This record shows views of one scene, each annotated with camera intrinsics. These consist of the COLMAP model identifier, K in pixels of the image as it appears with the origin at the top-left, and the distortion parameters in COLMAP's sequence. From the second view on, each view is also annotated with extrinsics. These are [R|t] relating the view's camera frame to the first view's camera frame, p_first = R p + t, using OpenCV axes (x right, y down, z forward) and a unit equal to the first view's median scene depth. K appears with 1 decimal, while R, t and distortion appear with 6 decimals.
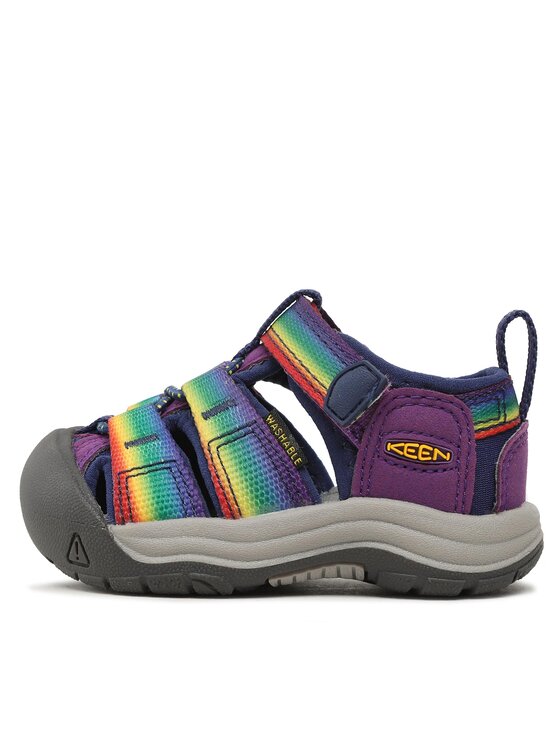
lens RADIAL K [[1386.2, 0, 280.0], [0, 1386.2, 373.0], [0, 0, 1]] dist [-0.037548, -0.052146]
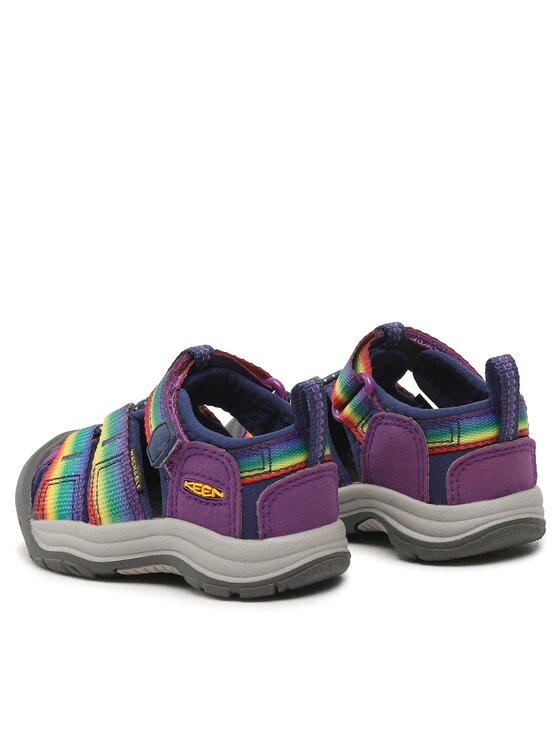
lens RADIAL K [[2192.8, 0, 280.0], [0, 2192.8, 373.0], [0, 0, 1]] dist [0.017786, -0.077611]
pose [[0.866891, 0.059527, -0.494931, 1.204722], [0.020794, 0.987662, 0.155212, -0.382019], [0.498064, -0.144844, 0.854958, -0.763585]]
